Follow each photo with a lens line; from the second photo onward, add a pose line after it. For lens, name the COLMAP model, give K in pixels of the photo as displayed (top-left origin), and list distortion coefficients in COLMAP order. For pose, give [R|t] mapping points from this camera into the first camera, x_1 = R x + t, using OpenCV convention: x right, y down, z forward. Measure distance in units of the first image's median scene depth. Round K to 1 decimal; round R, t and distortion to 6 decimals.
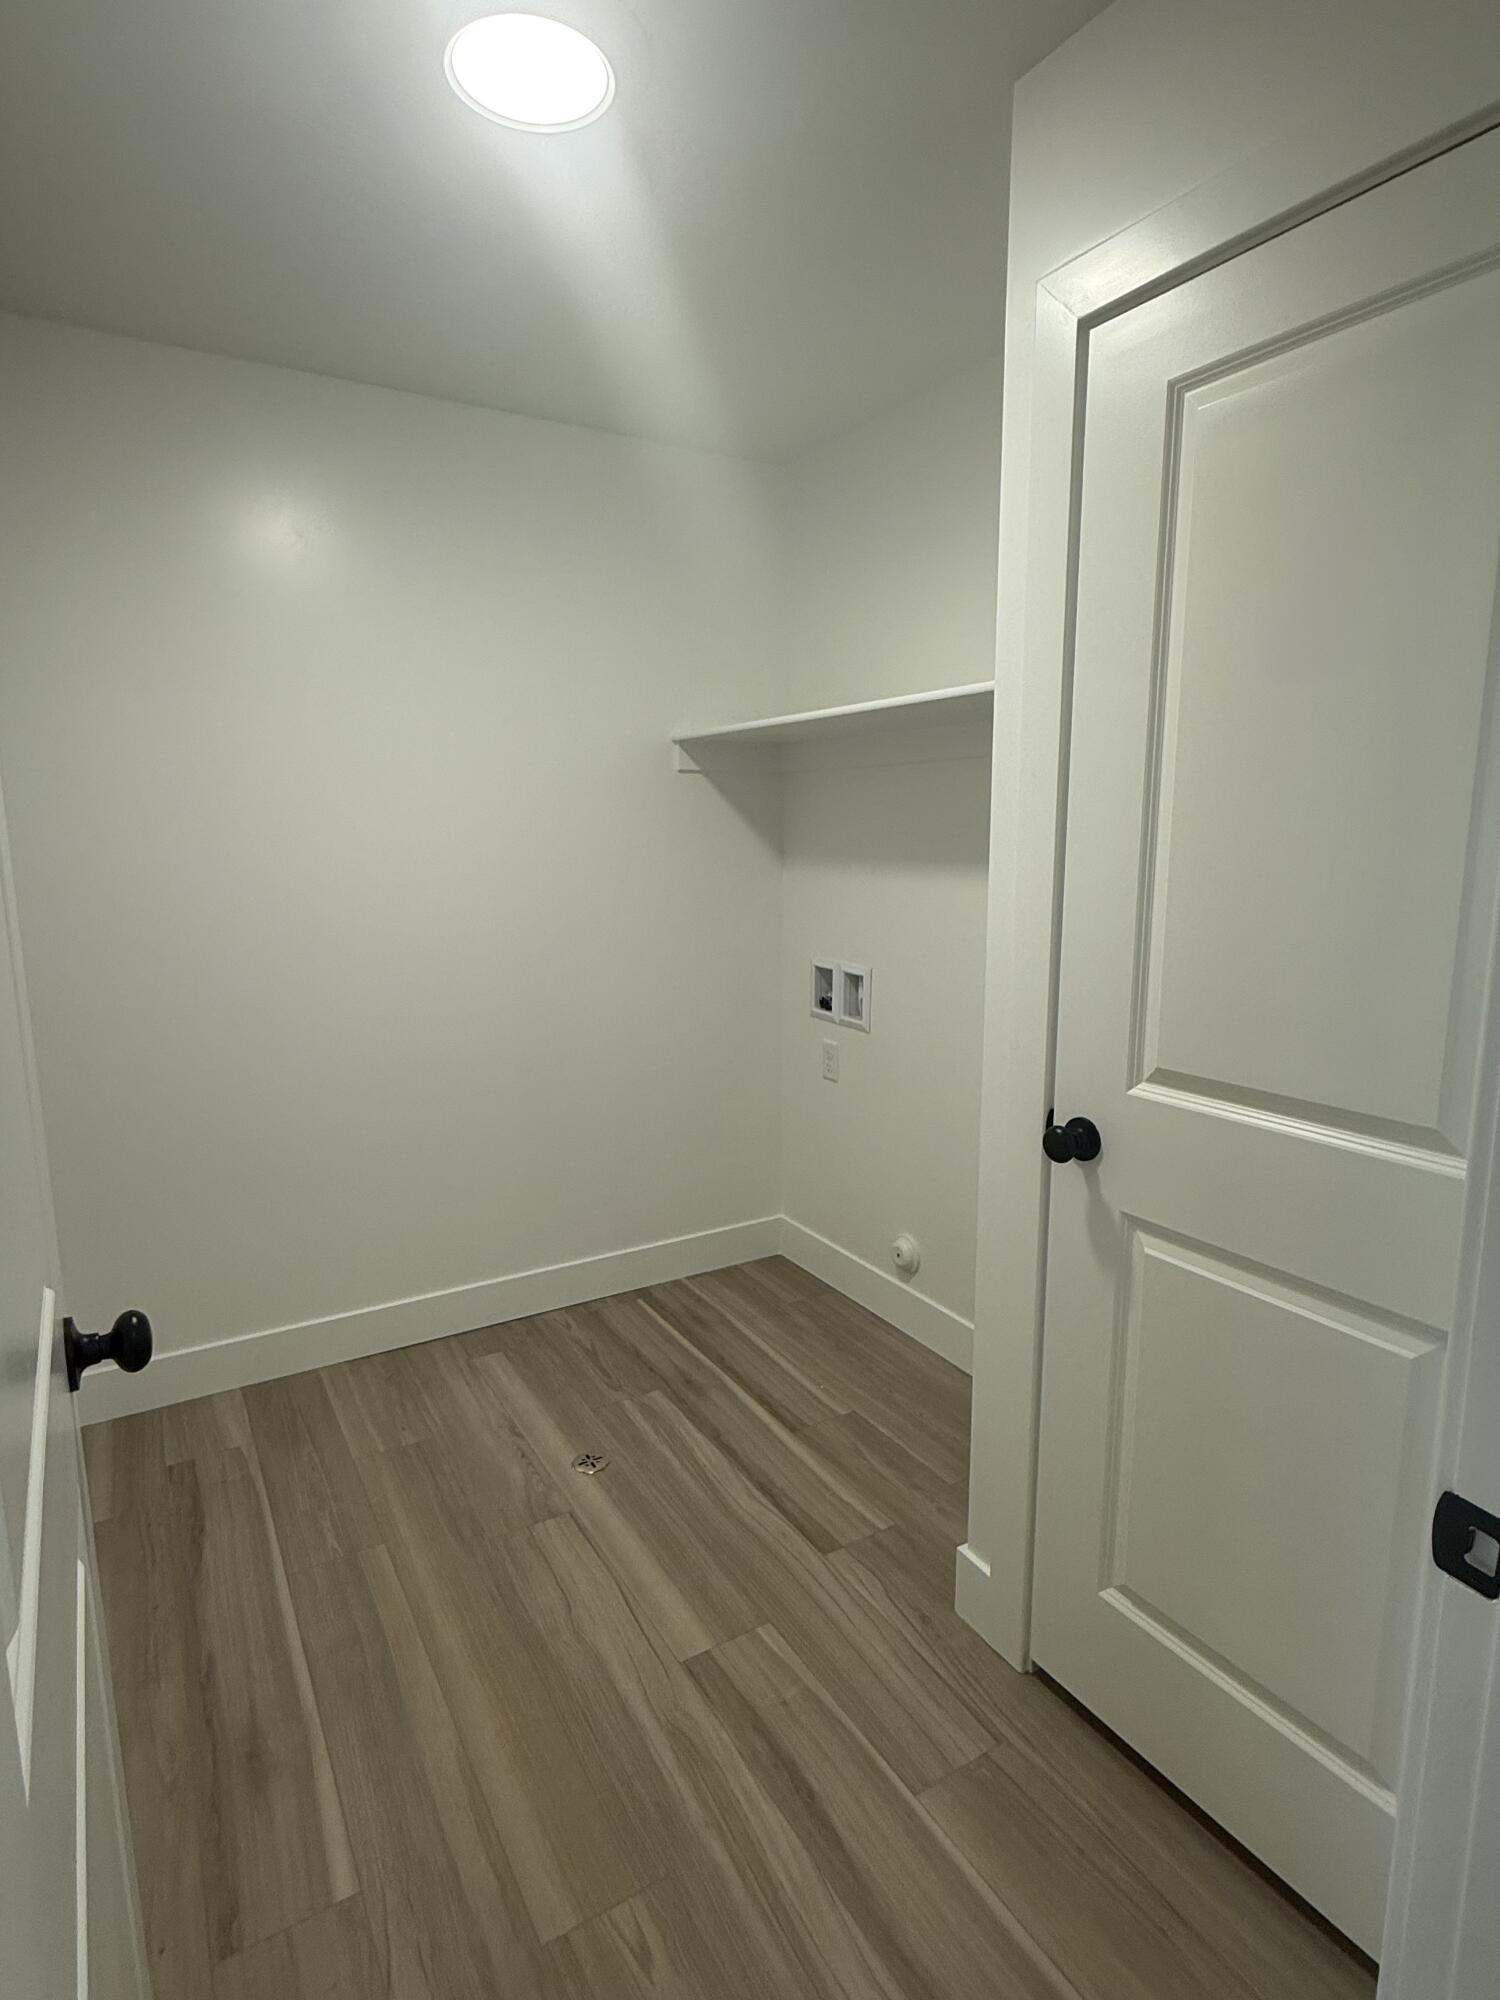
lens RADIAL K [[1054.7, 0, 753.2], [0, 1054.7, 1006.8], [0, 0, 1]] dist [-0.002411, -0.000891]
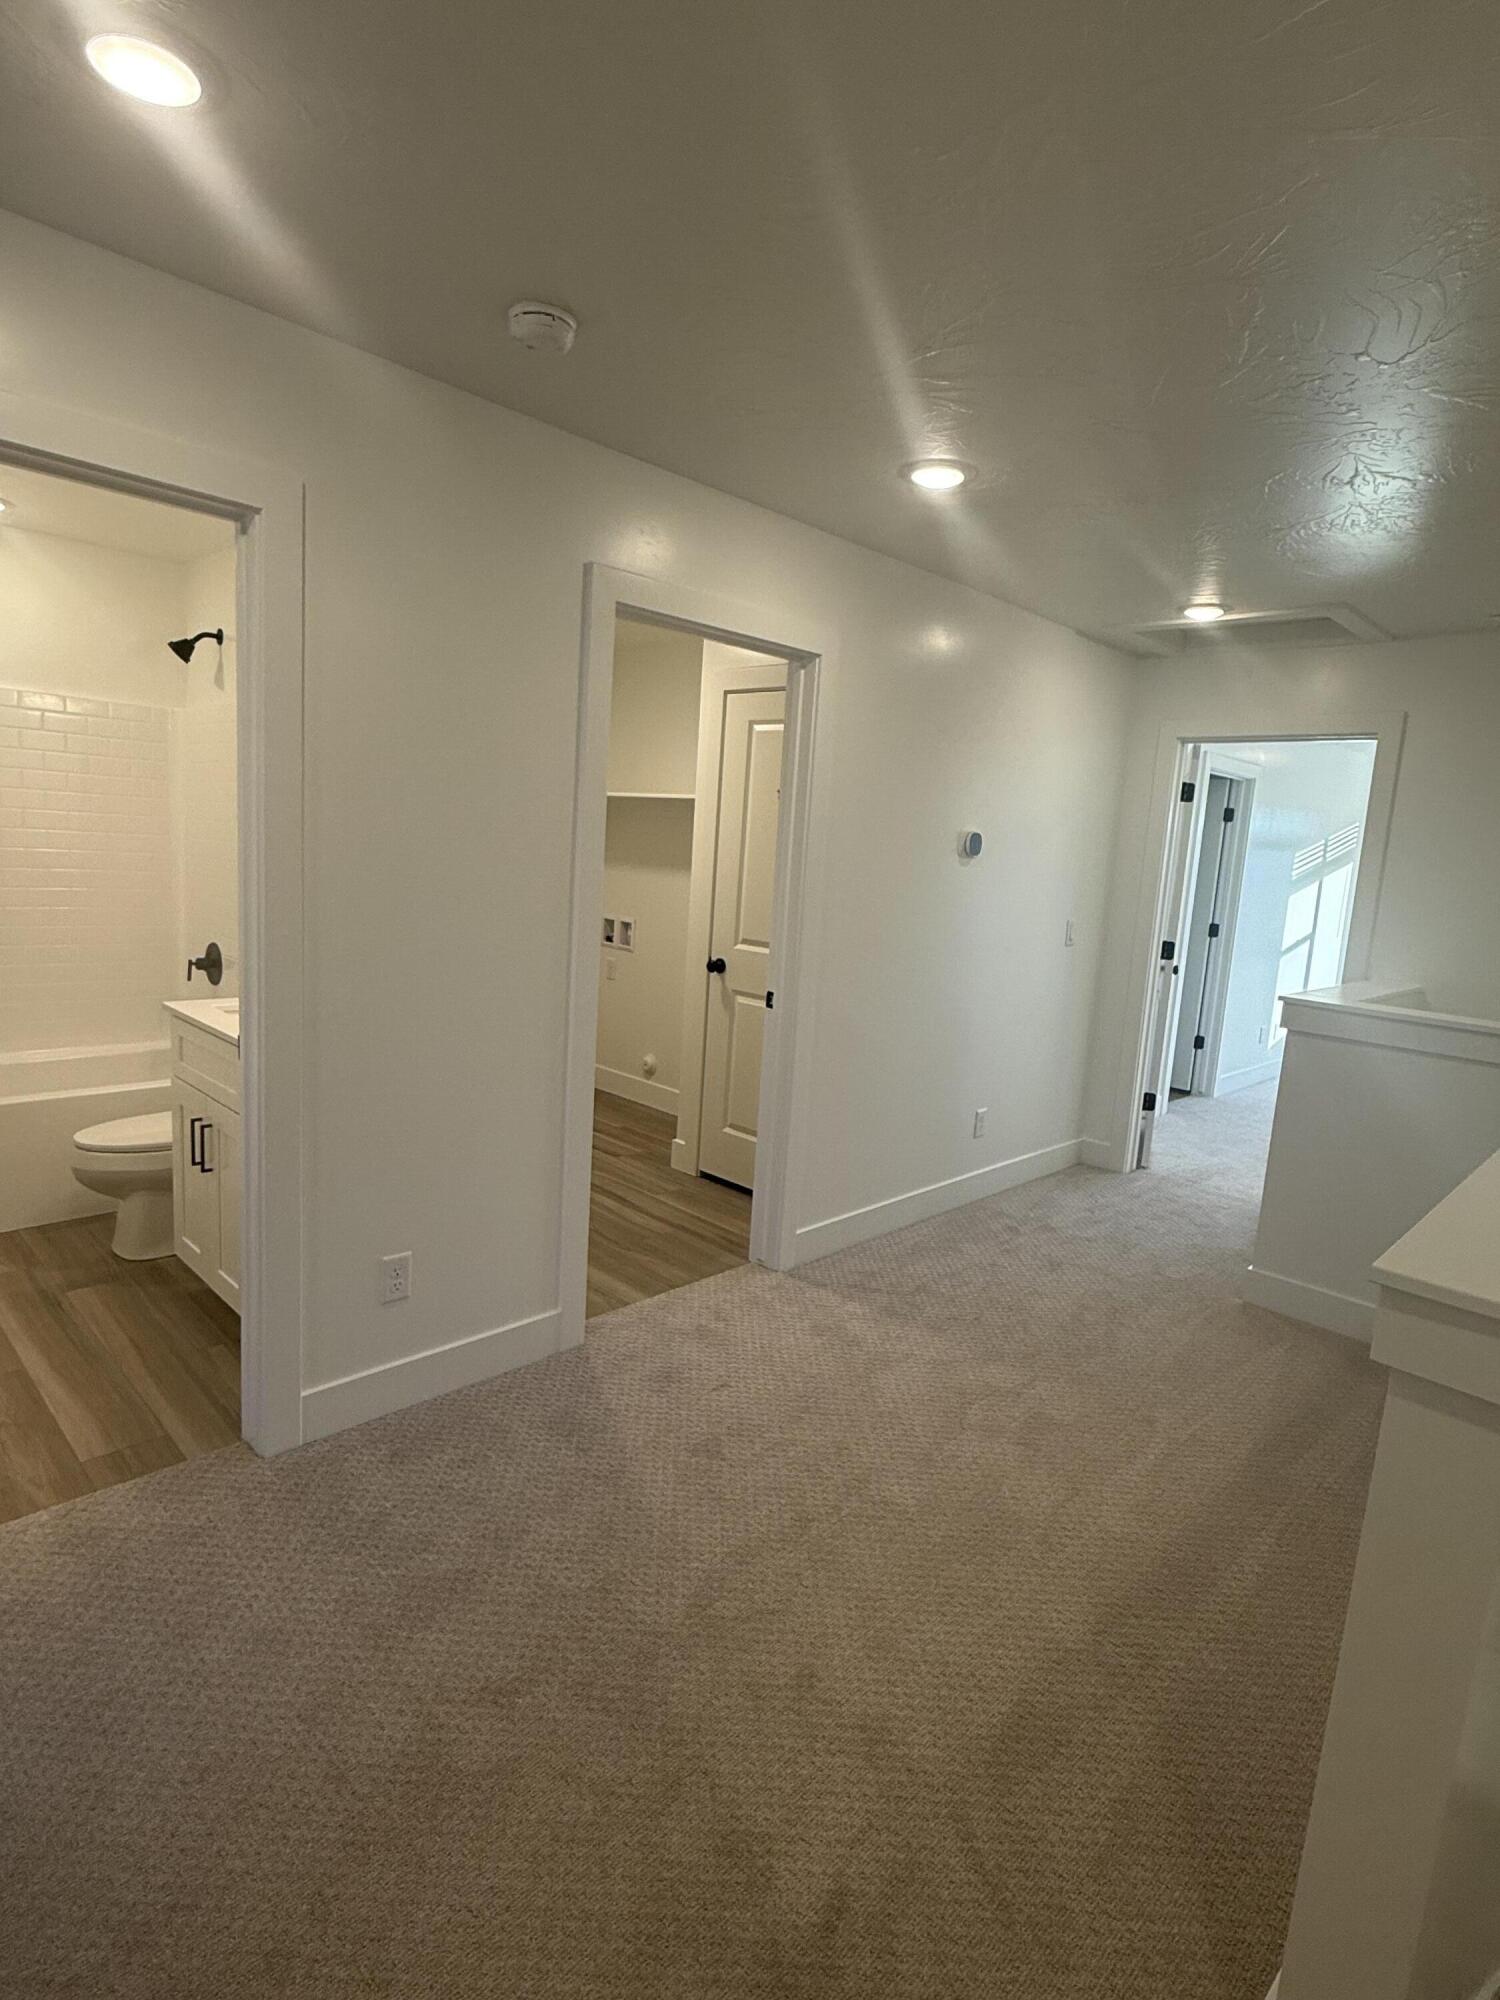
lens RADIAL K [[1054.7, 0, 740.5], [0, 1054.7, 1010.2], [0, 0, 1]] dist [-0.002411, -0.000891]
pose [[0.968264, 0.026274, 0.248543, -0.273856], [-0.025089, 0.999654, -0.007933, 0.214994], [-0.248665, 0.001446, 0.968588, -1.431546]]
